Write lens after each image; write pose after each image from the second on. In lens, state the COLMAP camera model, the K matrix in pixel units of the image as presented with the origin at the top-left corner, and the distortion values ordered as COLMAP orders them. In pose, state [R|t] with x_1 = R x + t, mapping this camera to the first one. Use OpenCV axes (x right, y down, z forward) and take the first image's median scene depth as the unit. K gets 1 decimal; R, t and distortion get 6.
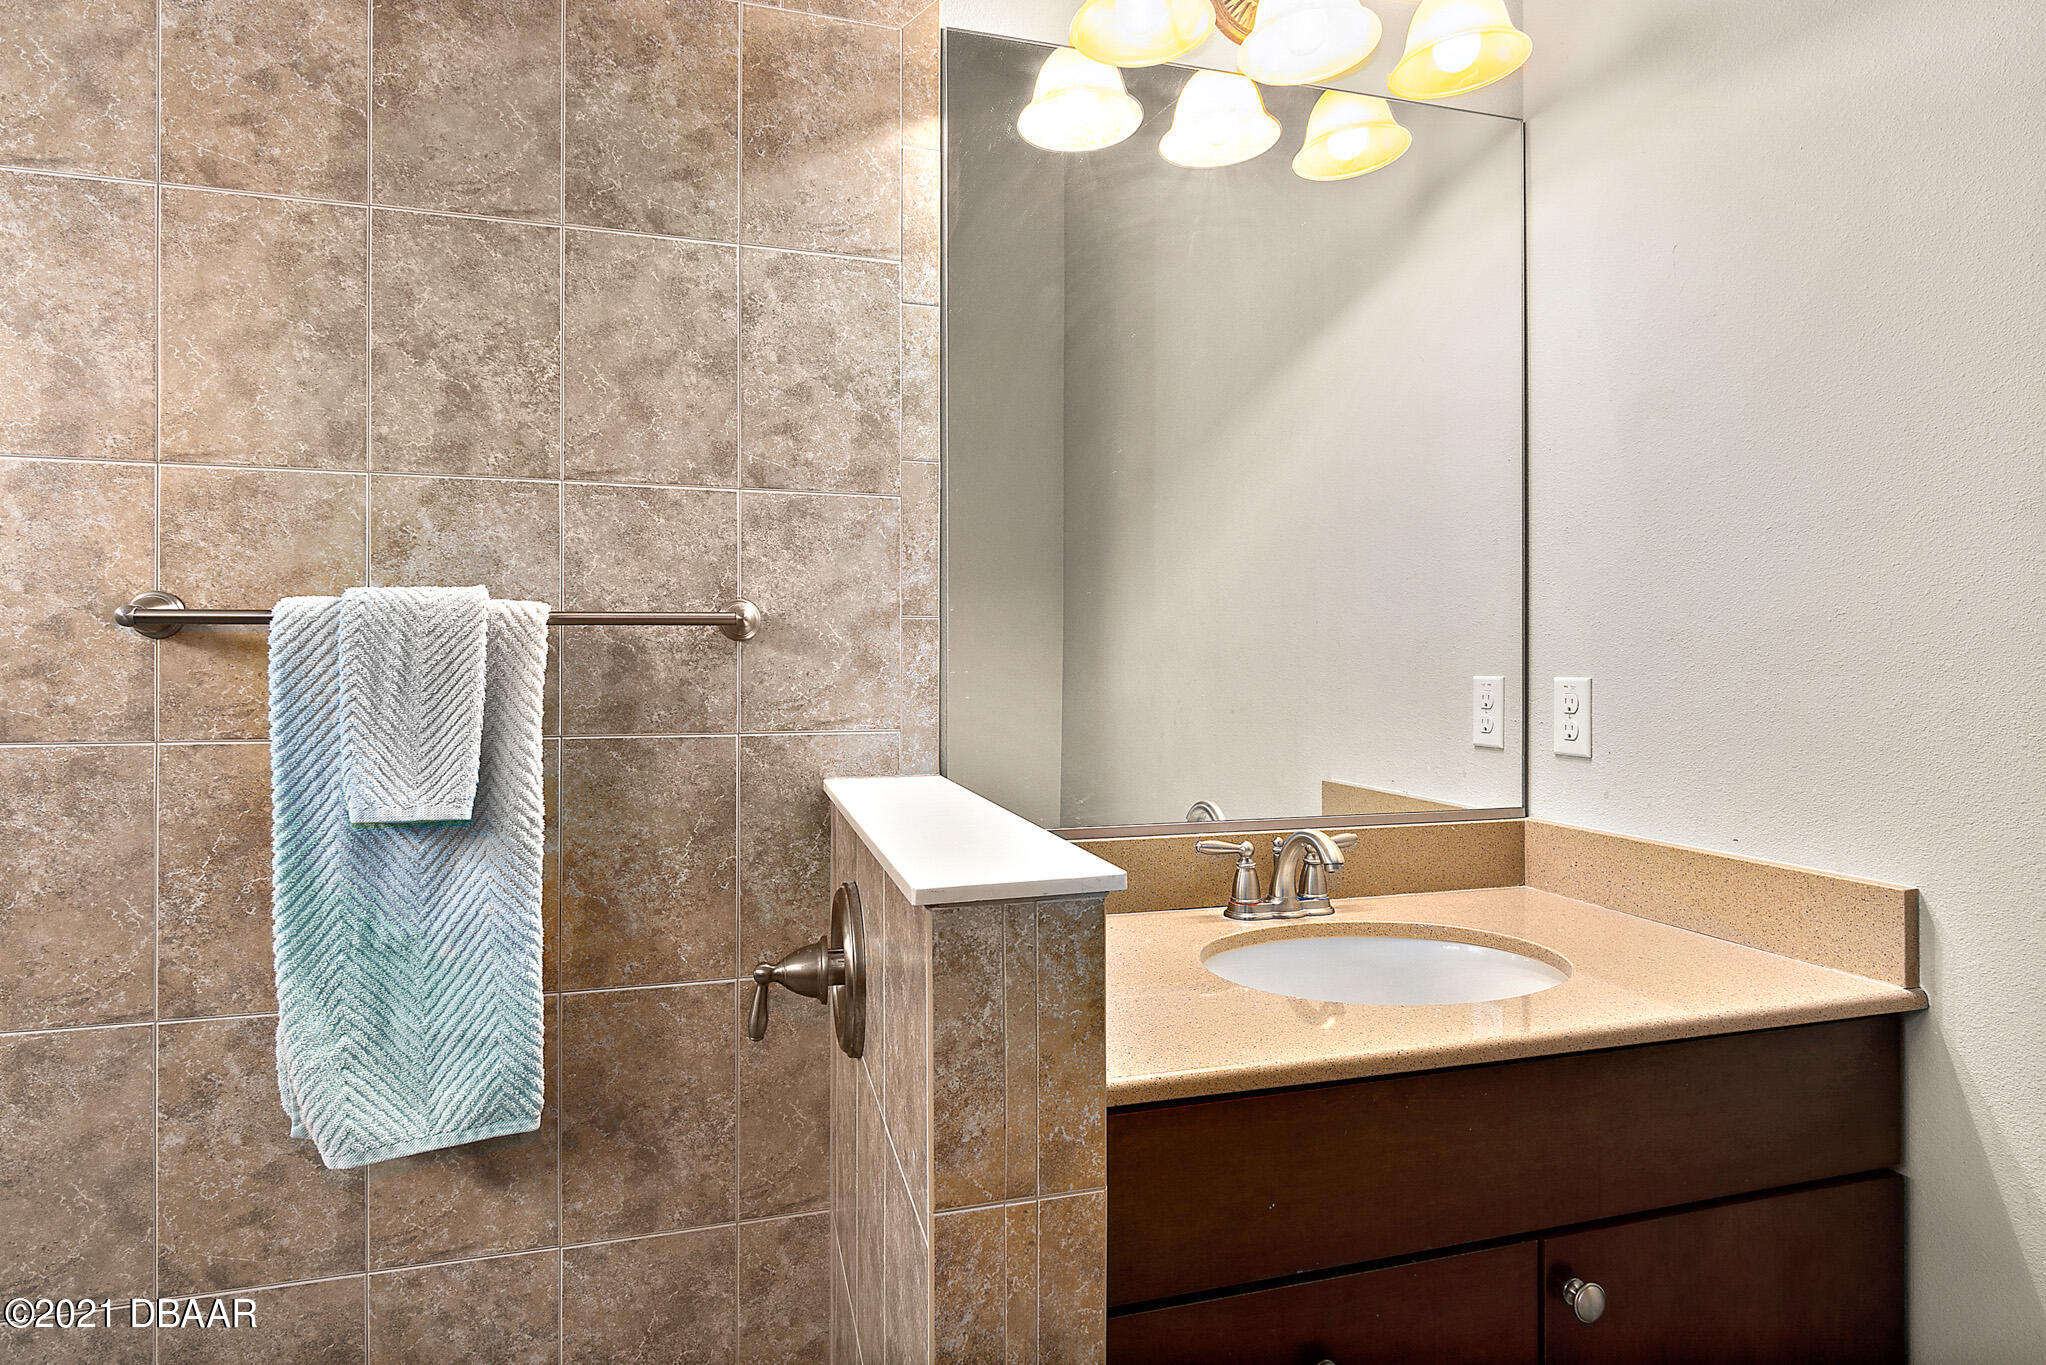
lens RADIAL K [[1072.1, 0, 1021.3], [0, 1072.1, 700.9], [0, 0, 1]] dist [-0.003128, 0.003811]
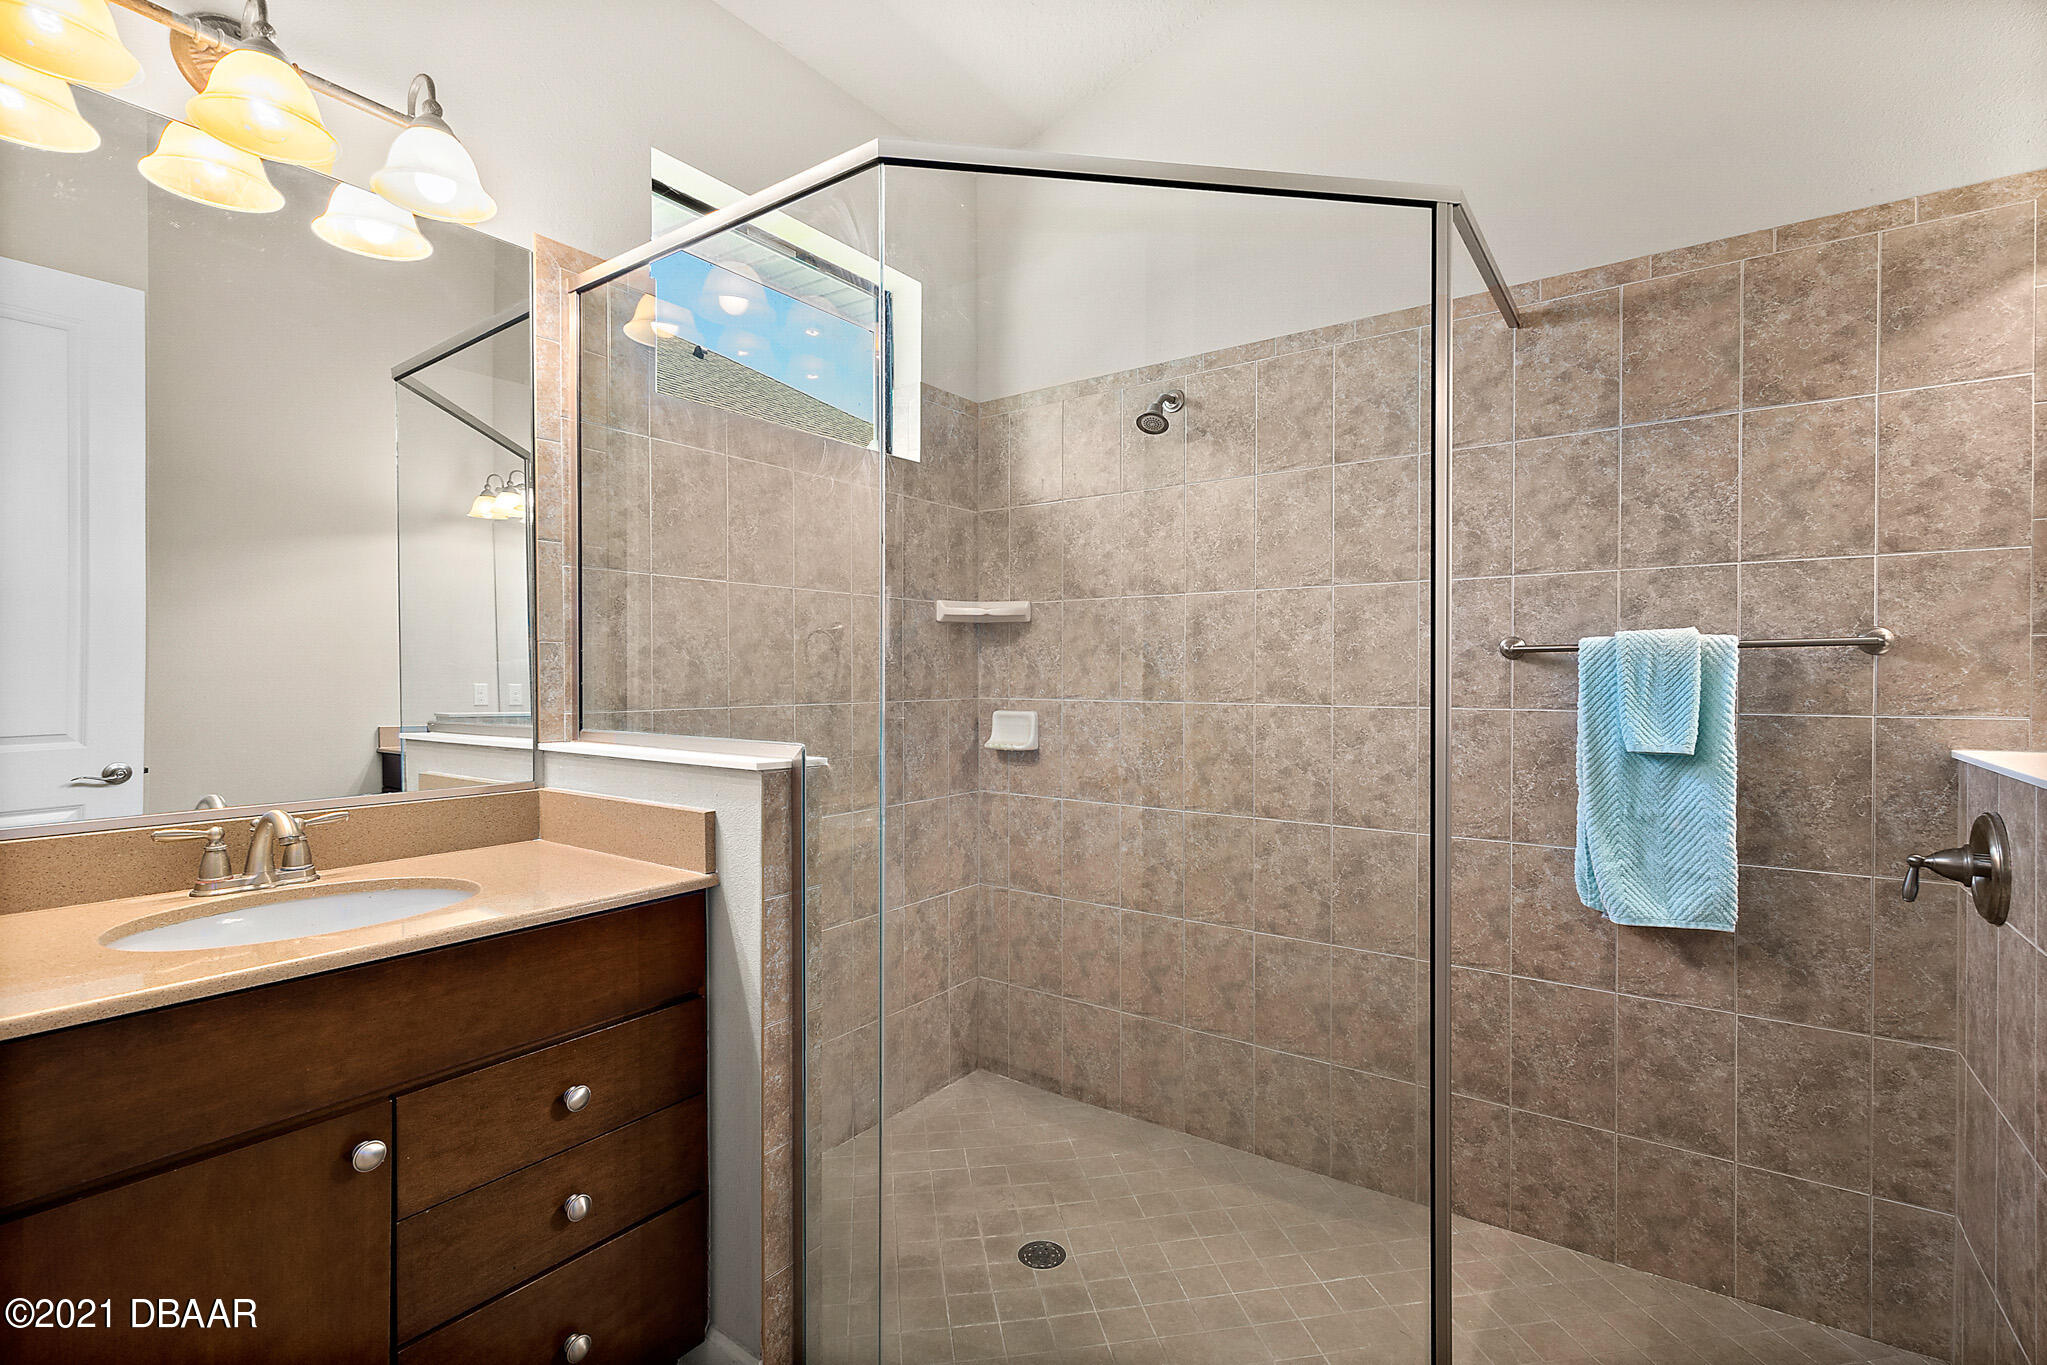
lens RADIAL K [[930.4, 0, 1016.7], [0, 930.4, 683.5], [0, 0, 1]] dist [0.003570, 0.000007]
pose [[0.626167, 0.005551, -0.779669, 0.006292], [-0.022876, 0.999675, -0.011255, 0.028871], [0.779353, 0.024883, 0.626091, -0.812759]]
